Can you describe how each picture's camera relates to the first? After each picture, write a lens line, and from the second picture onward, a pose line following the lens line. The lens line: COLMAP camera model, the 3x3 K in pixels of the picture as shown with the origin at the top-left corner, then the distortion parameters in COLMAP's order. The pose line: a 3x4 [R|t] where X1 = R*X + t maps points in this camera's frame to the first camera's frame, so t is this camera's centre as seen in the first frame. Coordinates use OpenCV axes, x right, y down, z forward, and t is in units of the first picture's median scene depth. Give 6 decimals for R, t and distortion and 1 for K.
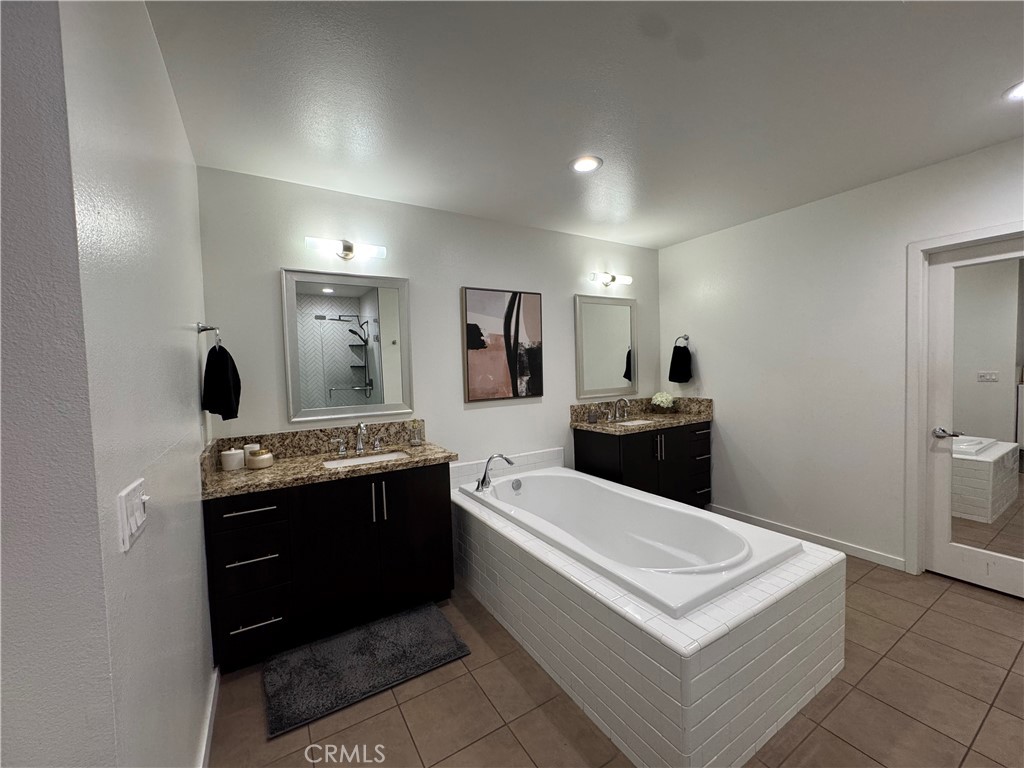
lens RADIAL K [[407.8, 0, 504.8], [0, 407.8, 387.6], [0, 0, 1]] dist [-0.003808, 0.000567]
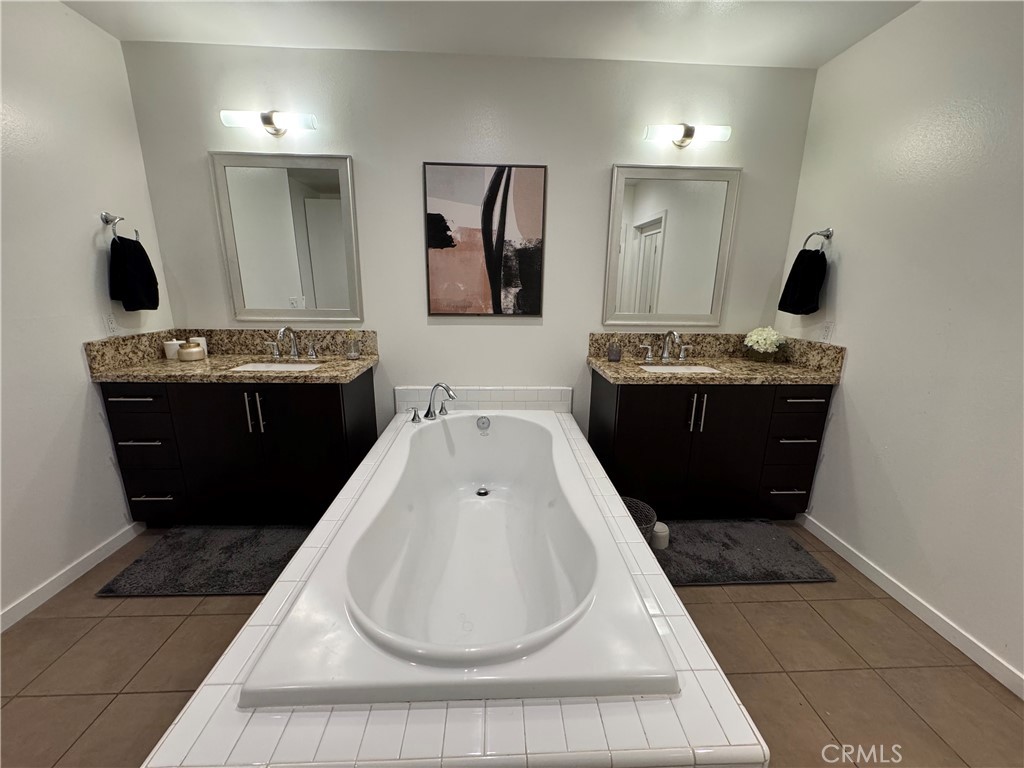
lens RADIAL K [[407.8, 0, 513.0], [0, 407.8, 384.2], [0, 0, 1]] dist [-0.003808, 0.000567]
pose [[0.876351, 0.159980, -0.454330, 0.429623], [-0.064792, 0.973813, 0.217925, -0.018279], [0.477296, -0.161542, 0.863767, 0.331493]]
